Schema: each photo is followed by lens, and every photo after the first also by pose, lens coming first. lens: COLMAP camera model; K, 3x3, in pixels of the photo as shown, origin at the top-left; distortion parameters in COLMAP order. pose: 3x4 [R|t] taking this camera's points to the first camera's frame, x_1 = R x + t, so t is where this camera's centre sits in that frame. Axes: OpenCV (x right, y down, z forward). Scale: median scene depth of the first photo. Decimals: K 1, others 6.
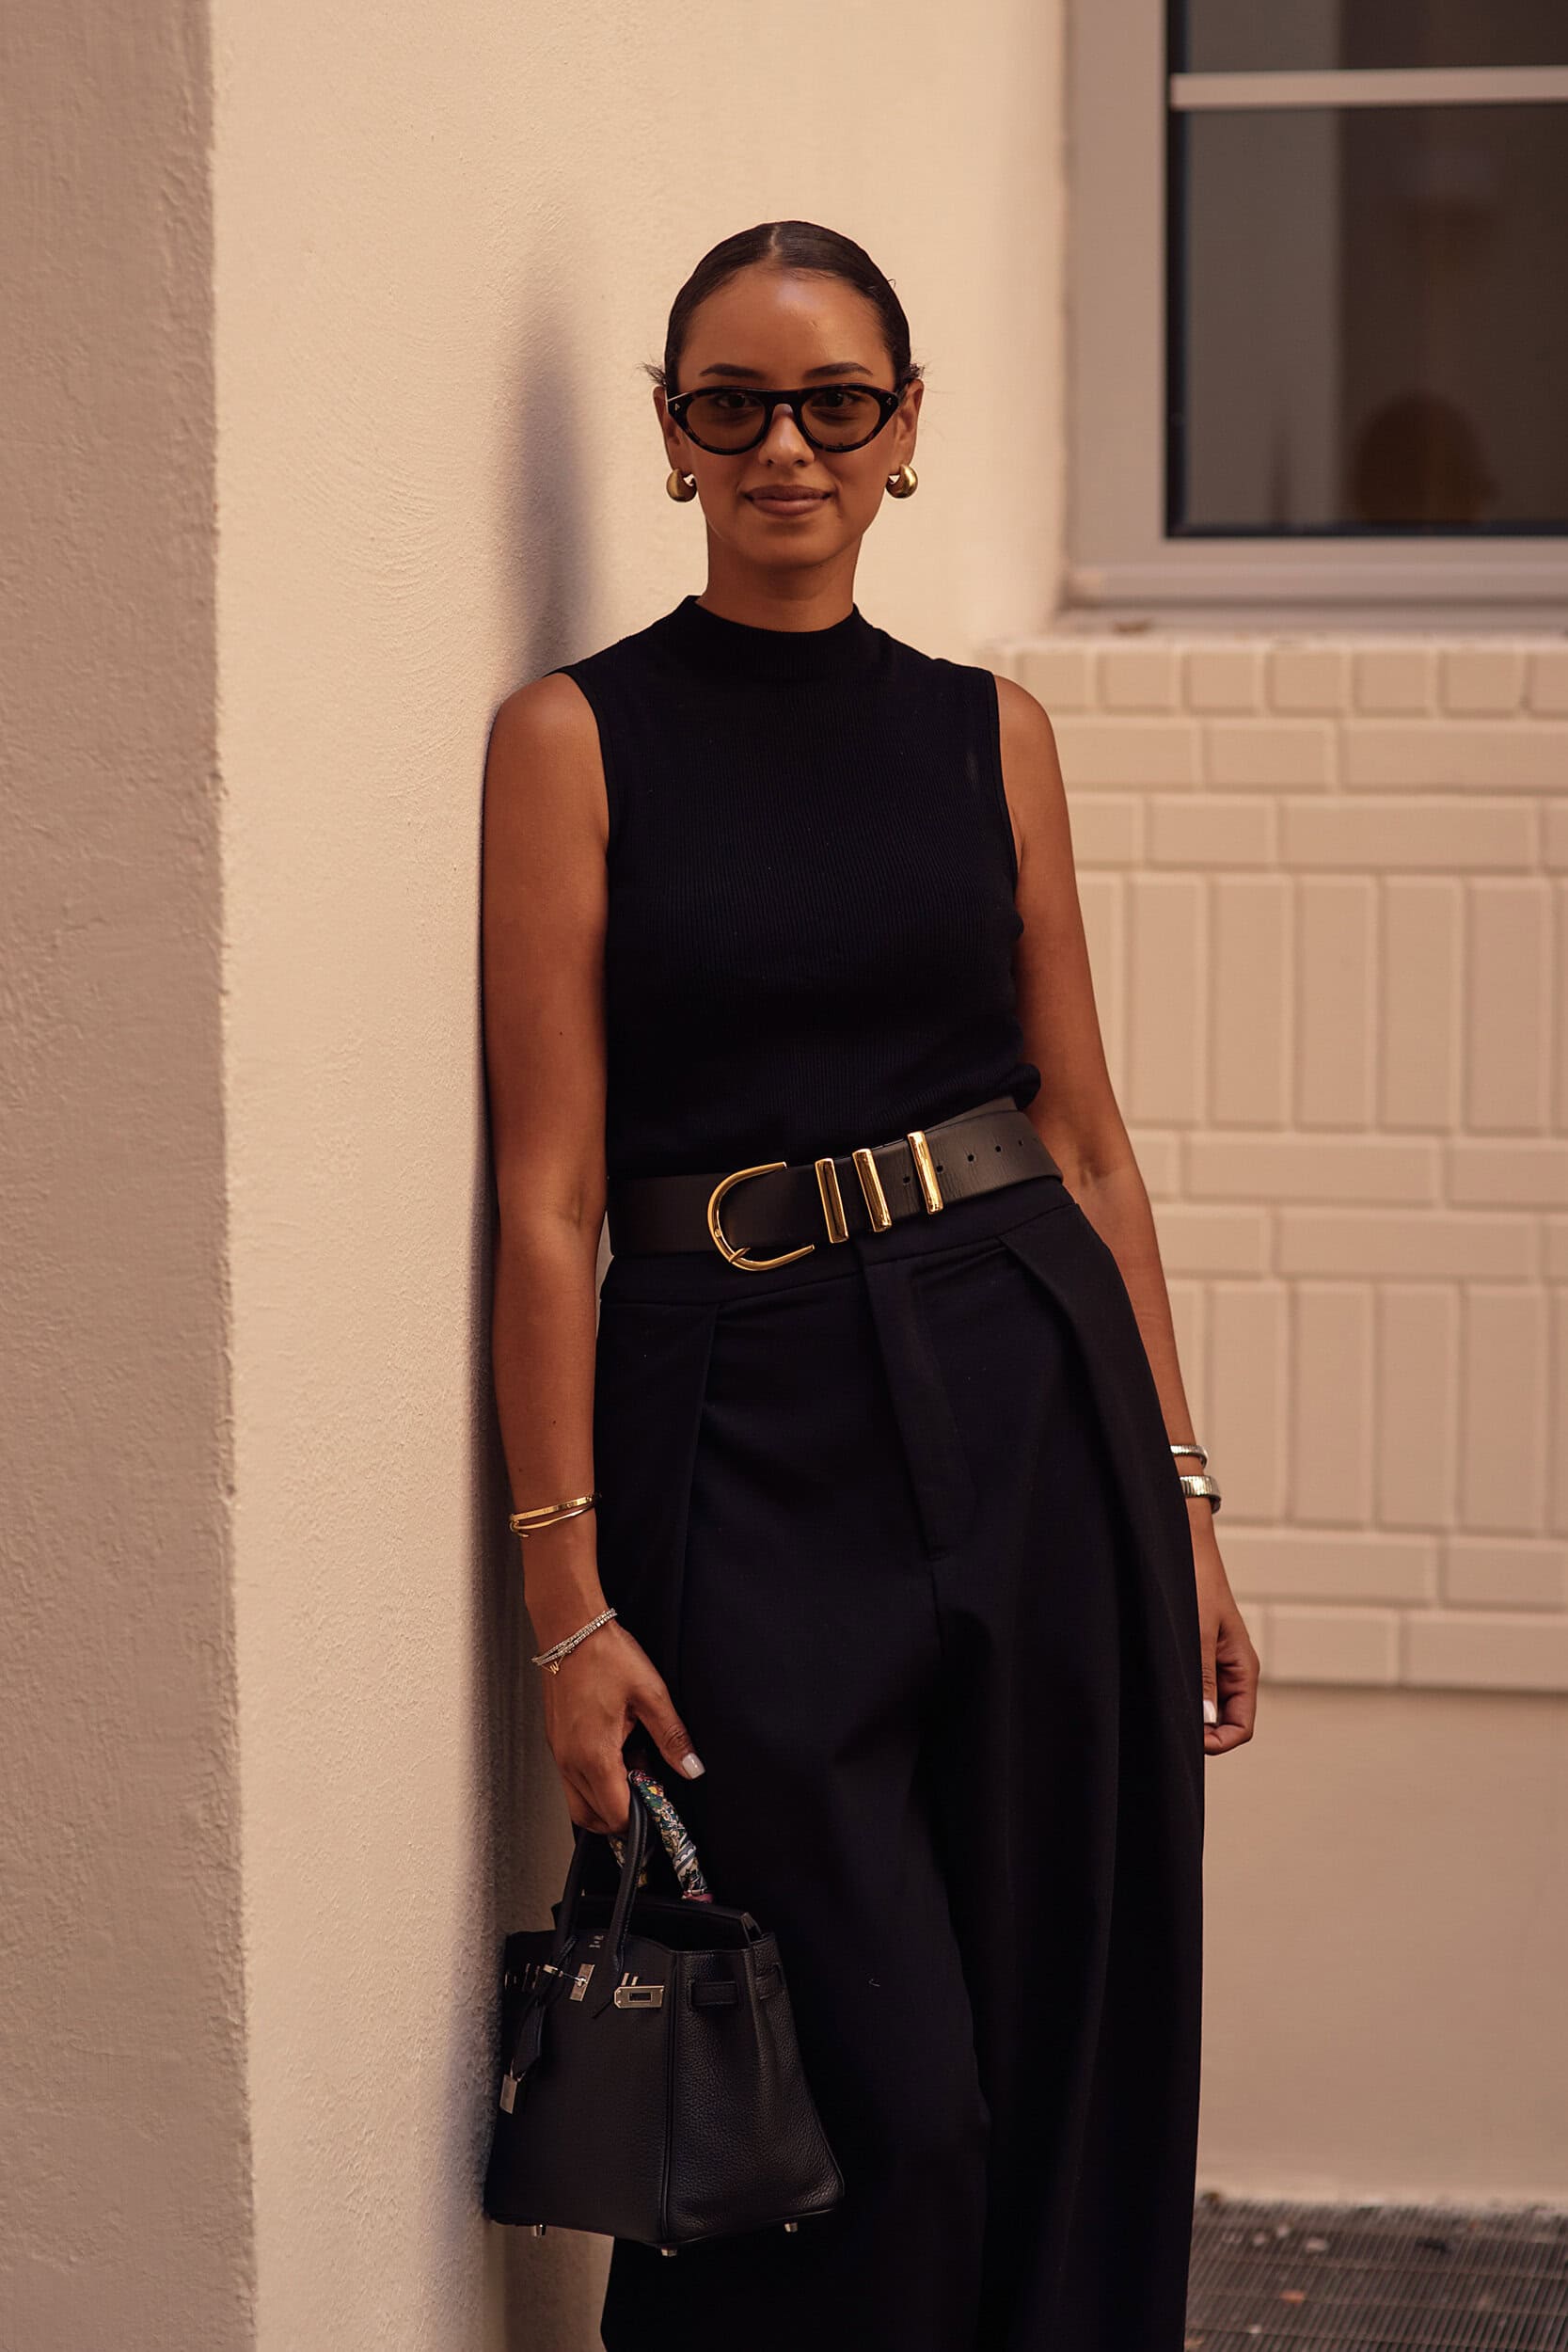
lens RADIAL K [[5810.2, 0, 720.2], [0, 5810.2, 1177.9], [0, 0, 1]] dist [-0.019788, -0.386385]
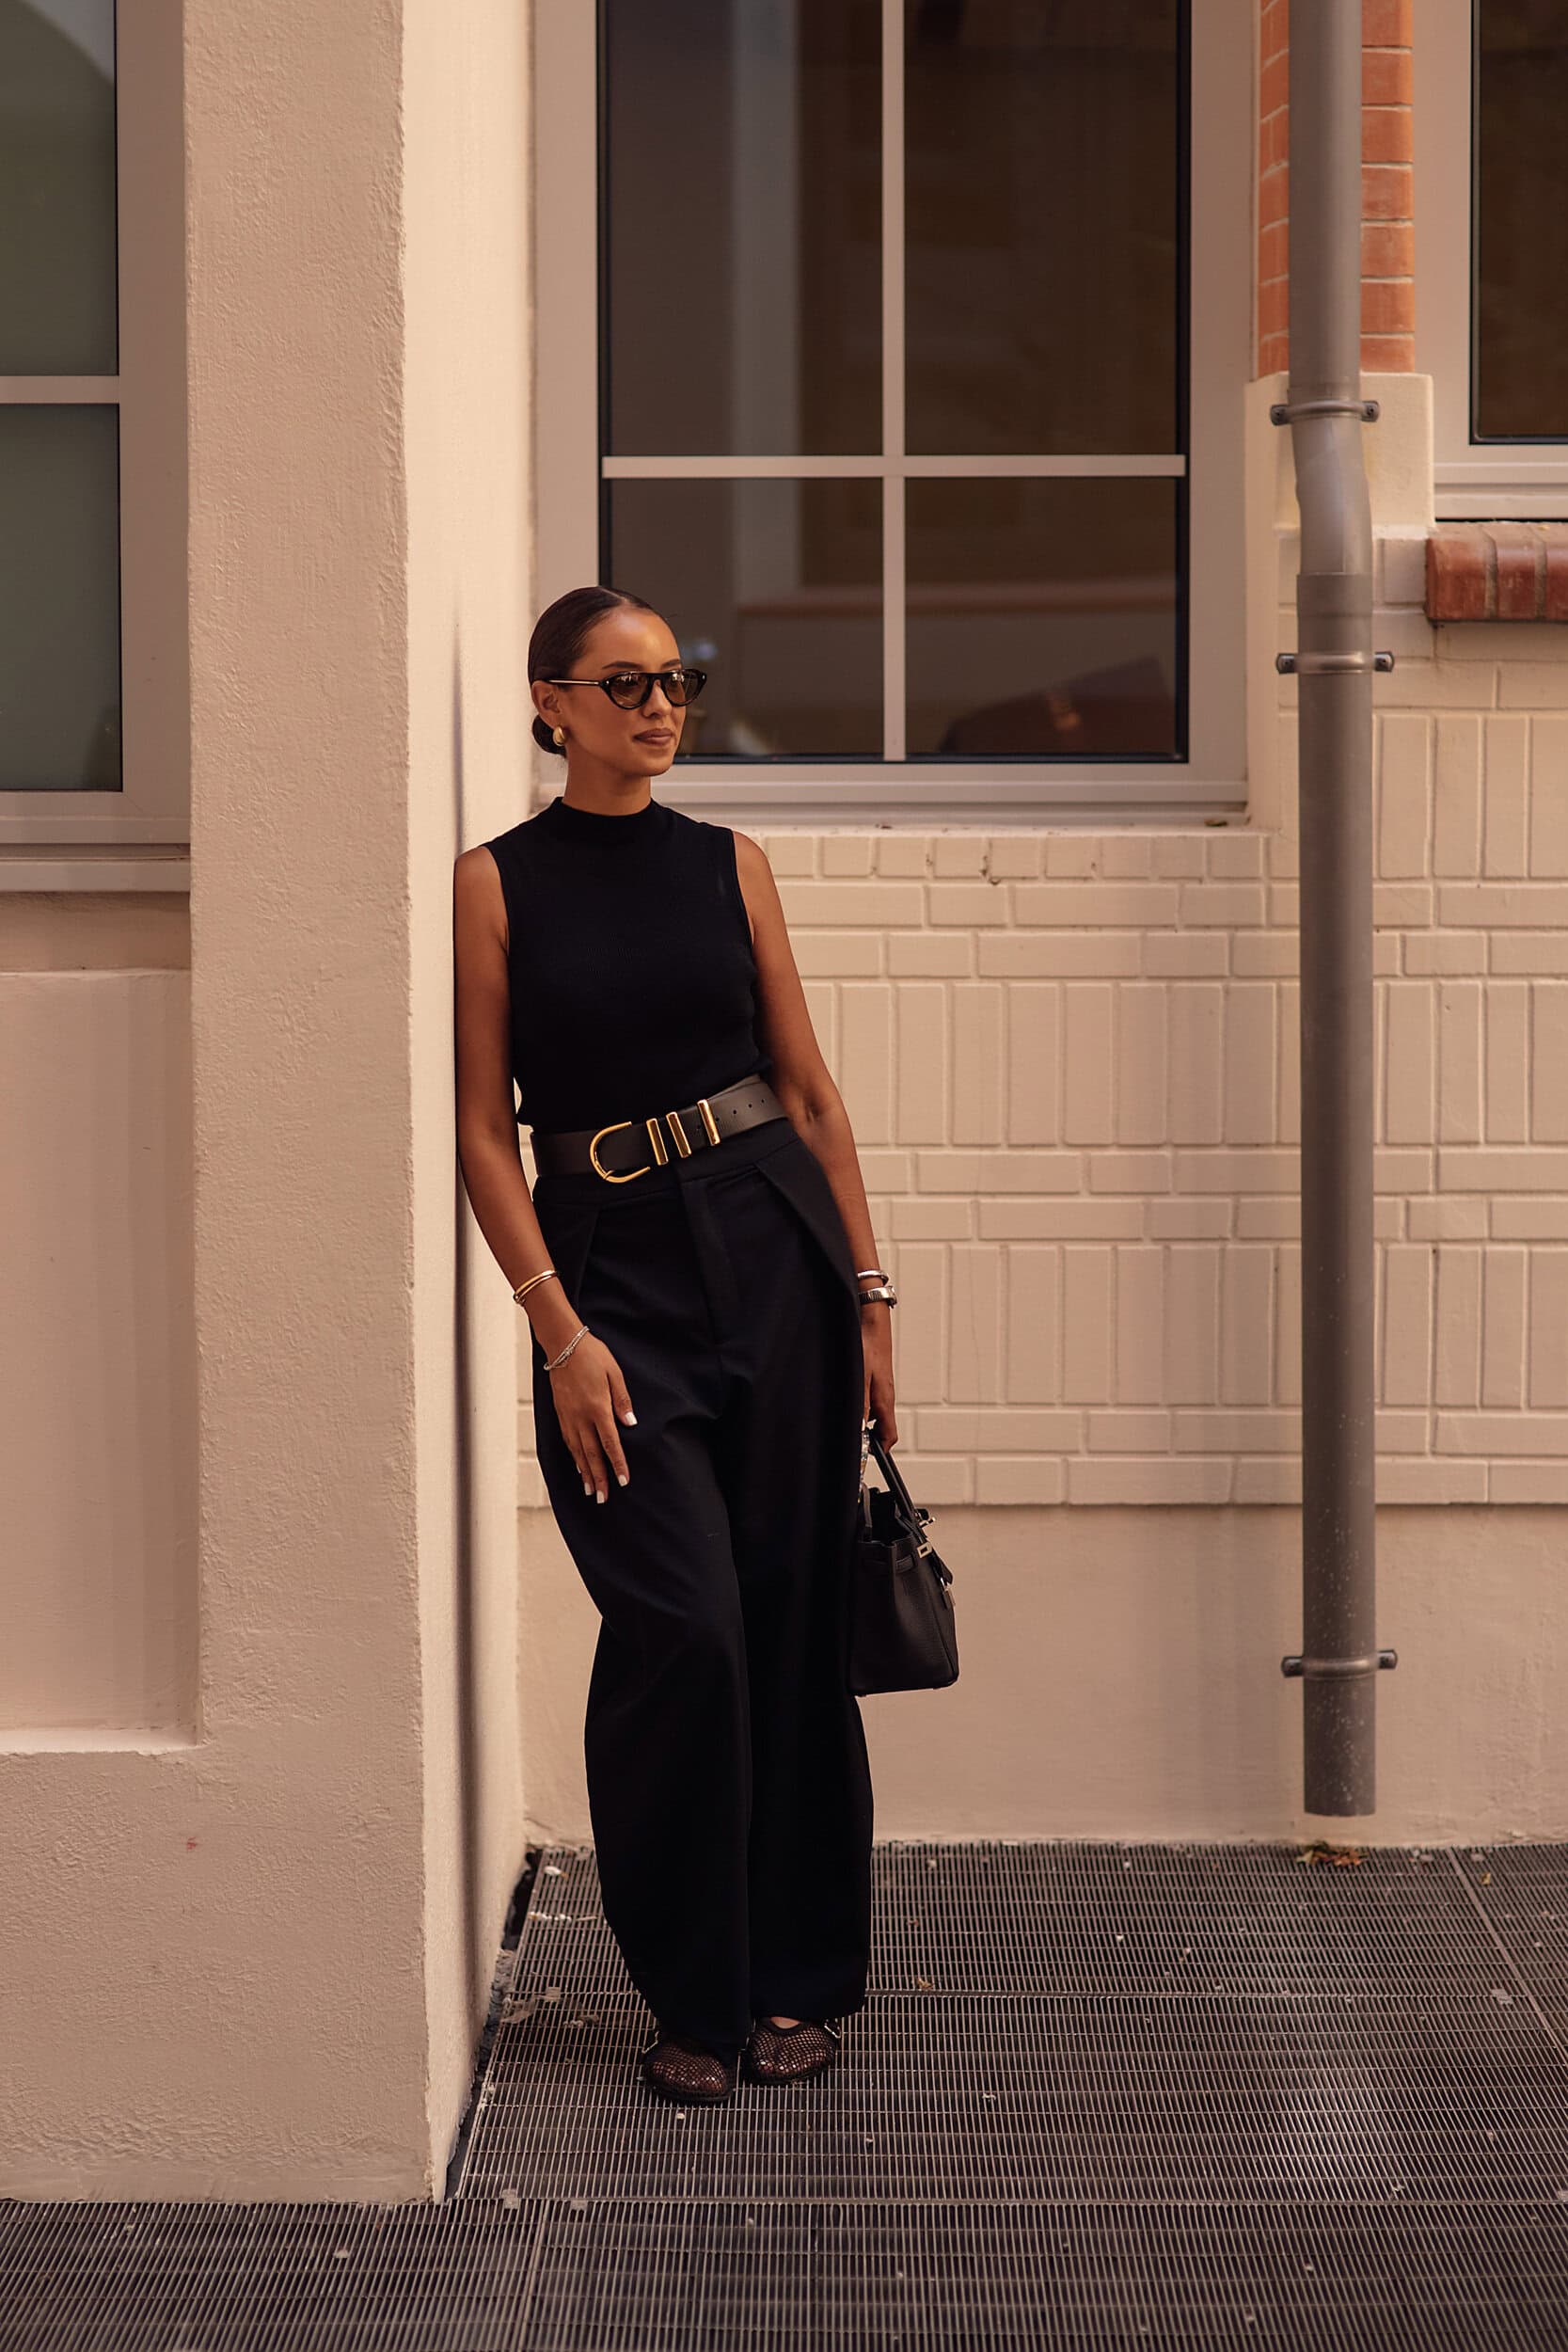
lens RADIAL K [[5810.2, 0, 720.2], [0, 5810.2, 1177.9], [0, 0, 1]] dist [-0.019788, -0.386385]
pose [[0.975650, -0.011495, 0.219032, -0.390332], [0.019204, 0.999268, -0.033100, 0.082282], [-0.218491, 0.036501, 0.975156, -0.815317]]
